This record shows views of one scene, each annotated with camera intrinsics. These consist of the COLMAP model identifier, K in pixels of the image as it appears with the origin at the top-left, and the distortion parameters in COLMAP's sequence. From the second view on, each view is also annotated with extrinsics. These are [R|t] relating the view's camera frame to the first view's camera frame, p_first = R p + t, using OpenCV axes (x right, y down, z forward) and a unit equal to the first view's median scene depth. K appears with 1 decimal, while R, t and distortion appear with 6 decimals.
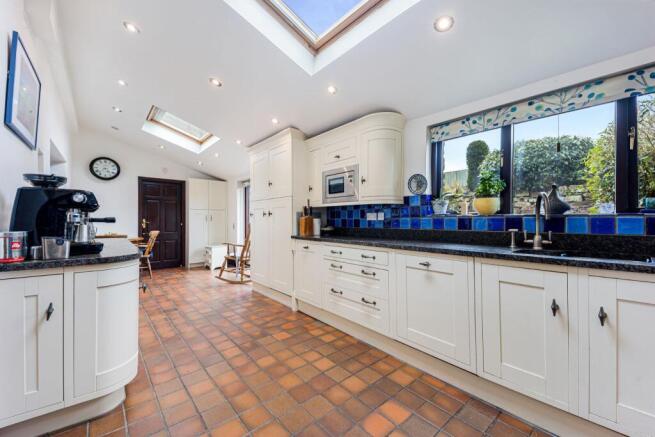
lens RADIAL K [[257.3, 0, 326.0], [0, 257.3, 219.4], [0, 0, 1]] dist [0.021066, -0.000634]
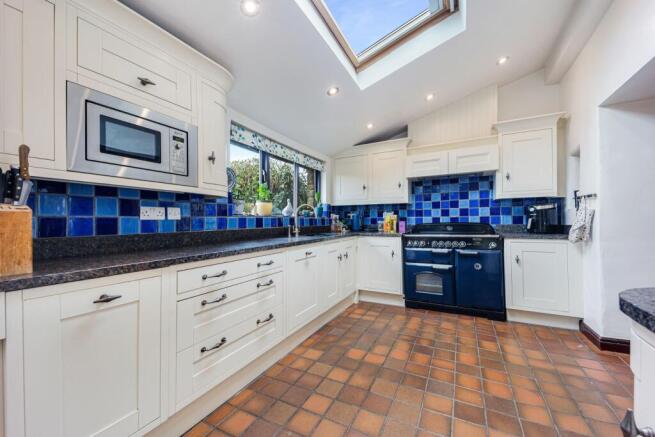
lens RADIAL K [[257.3, 0, 322.3], [0, 257.3, 221.6], [0, 0, 1]] dist [0.021066, -0.000634]
pose [[-0.366967, 0.004749, 0.930222, -0.646732], [0.013766, 0.999905, 0.000326, 0.015677], [-0.930132, 0.012925, -0.366997, 1.113619]]
